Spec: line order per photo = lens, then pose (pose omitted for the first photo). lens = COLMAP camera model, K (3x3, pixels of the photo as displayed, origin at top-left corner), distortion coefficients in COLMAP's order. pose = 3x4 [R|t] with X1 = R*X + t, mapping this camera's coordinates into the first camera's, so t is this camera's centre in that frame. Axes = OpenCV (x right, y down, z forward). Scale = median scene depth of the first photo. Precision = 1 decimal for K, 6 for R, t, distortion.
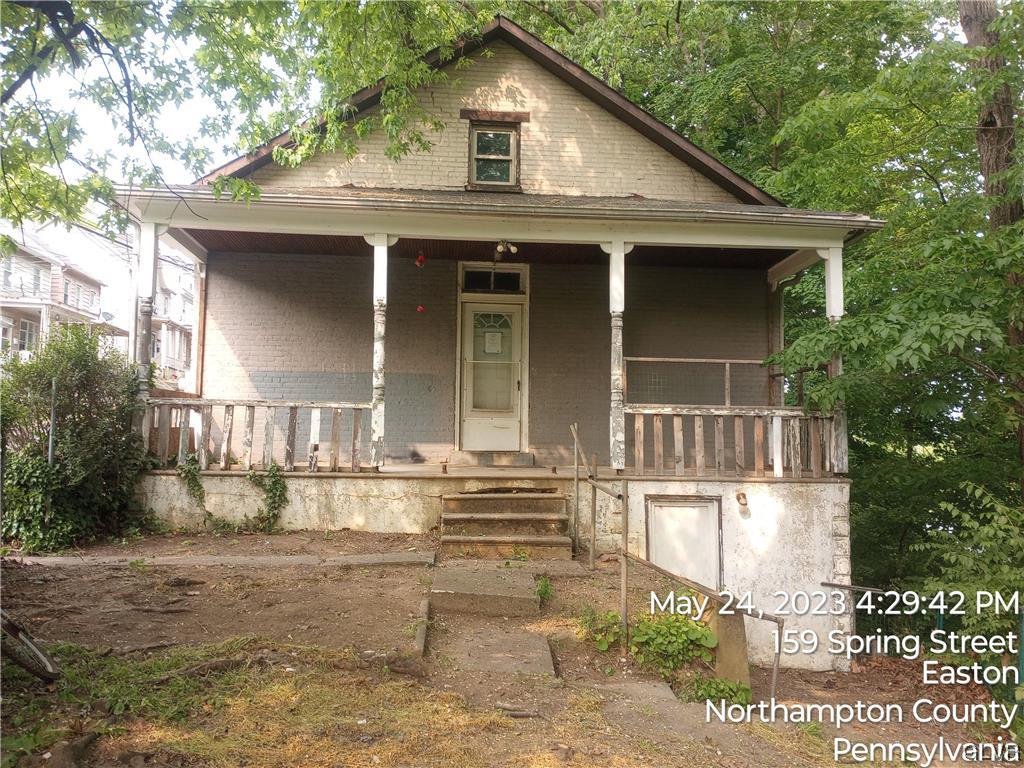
lens RADIAL K [[839.3, 0, 511.5], [0, 839.3, 380.8], [0, 0, 1]] dist [0.046205, -0.018934]
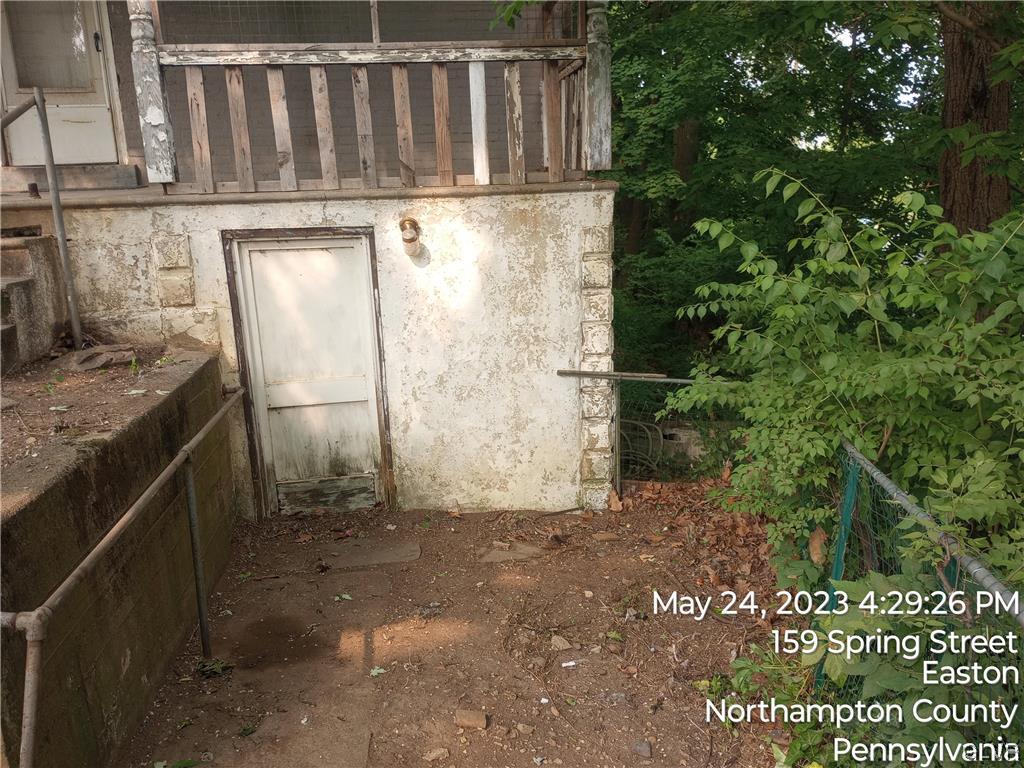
lens RADIAL K [[839.3, 0, 510.6], [0, 839.3, 387.0], [0, 0, 1]] dist [0.046205, -0.018934]
pose [[0.998254, -0.054201, 0.023465, 0.317367], [0.043919, 0.946843, 0.318683, 0.067225], [-0.039491, -0.317096, 0.947571, 0.459810]]
